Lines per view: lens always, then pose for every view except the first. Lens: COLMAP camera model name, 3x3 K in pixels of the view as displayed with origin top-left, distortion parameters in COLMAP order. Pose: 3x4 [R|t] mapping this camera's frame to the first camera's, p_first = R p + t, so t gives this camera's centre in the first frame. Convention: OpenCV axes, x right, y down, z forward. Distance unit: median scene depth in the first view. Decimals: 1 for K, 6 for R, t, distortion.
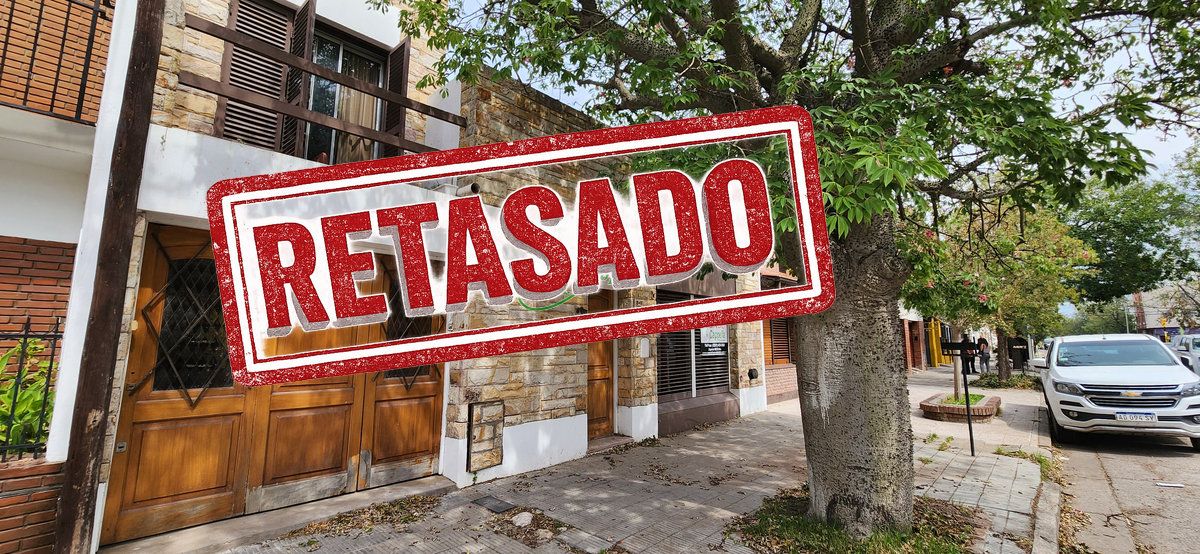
lens RADIAL K [[482.7, 0, 600.3], [0, 482.7, 268.6], [0, 0, 1]] dist [-0.000231, -0.000028]
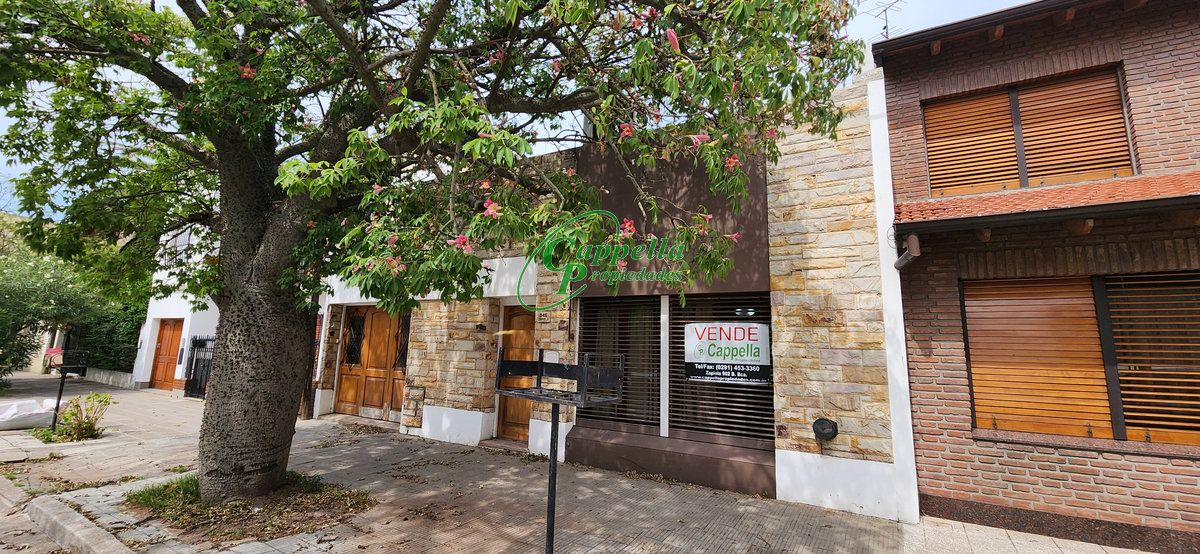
lens RADIAL K [[482.7, 0, 600.3], [0, 482.7, 268.6], [0, 0, 1]] dist [-0.000231, -0.000028]
pose [[0.197726, -0.158312, -0.967389, 1.394186], [0.113752, 0.983911, -0.137766, 0.162297], [0.973635, -0.082803, 0.212553, 1.172975]]
